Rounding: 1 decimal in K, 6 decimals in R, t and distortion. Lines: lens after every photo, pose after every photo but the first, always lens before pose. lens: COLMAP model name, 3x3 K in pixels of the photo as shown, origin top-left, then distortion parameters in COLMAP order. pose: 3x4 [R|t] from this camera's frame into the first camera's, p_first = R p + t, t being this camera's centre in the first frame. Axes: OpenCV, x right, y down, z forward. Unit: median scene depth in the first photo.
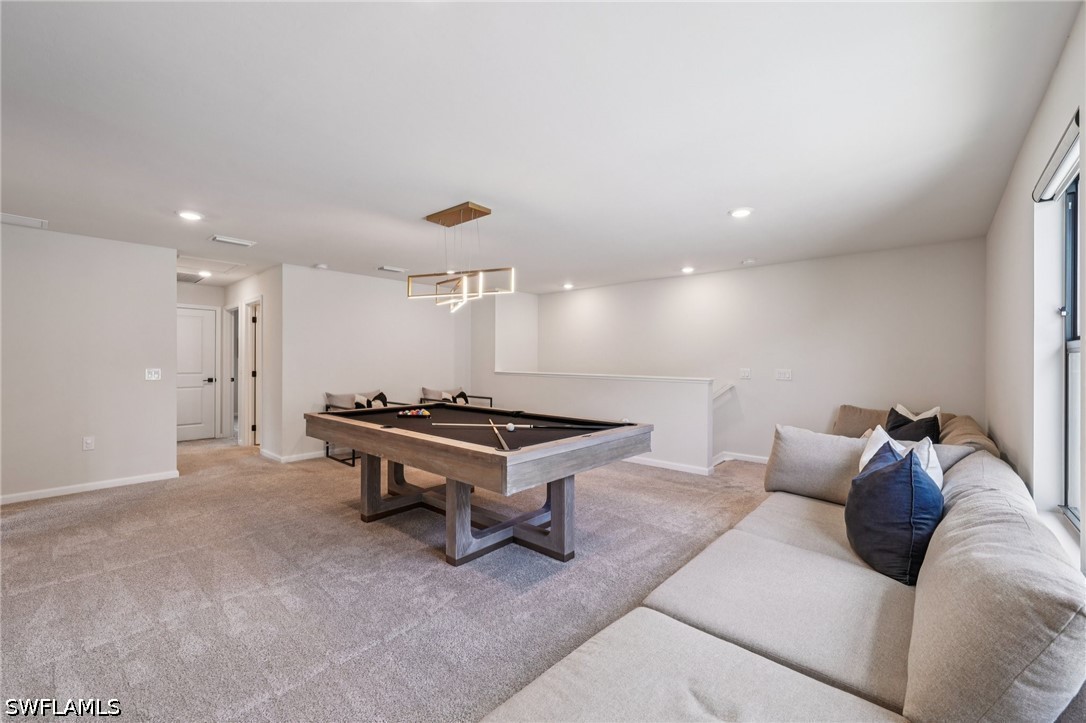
lens RADIAL K [[450.5, 0, 541.9], [0, 450.5, 361.6], [0, 0, 1]] dist [-0.000171, -0.000816]
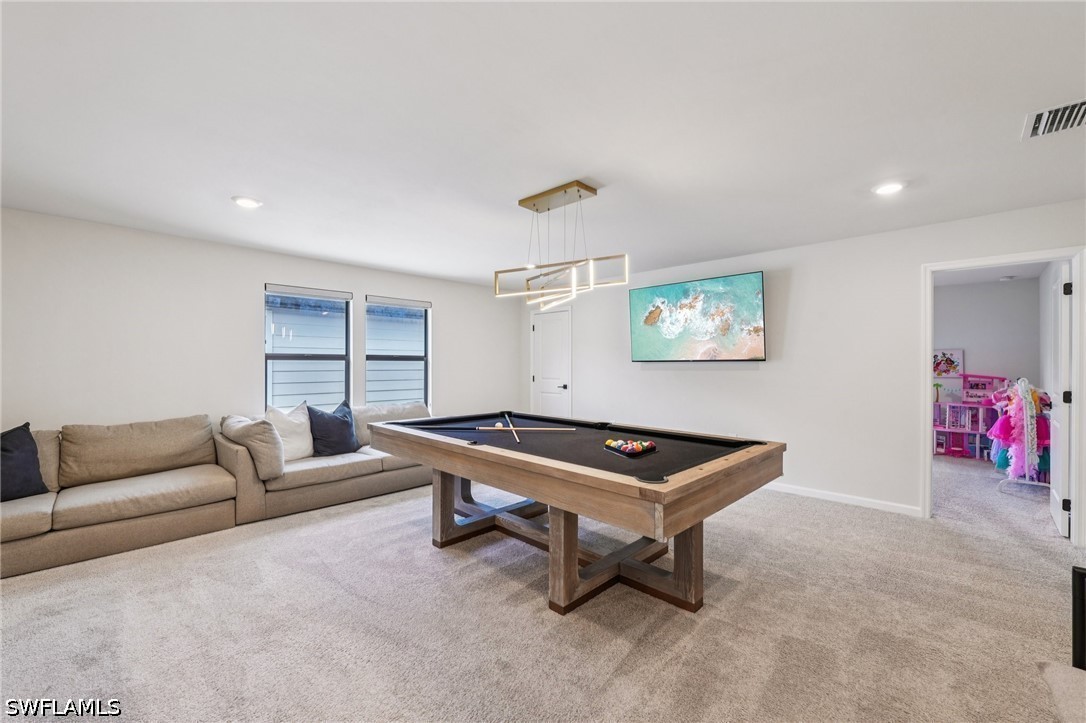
lens RADIAL K [[450.5, 0, 535.7], [0, 450.5, 357.9], [0, 0, 1]] dist [-0.000171, -0.000816]
pose [[0.997715, -0.003034, -0.067501, -0.177280], [0.001759, 0.999819, -0.018939, -0.002312], [0.067546, 0.018777, 0.997539, 0.155330]]
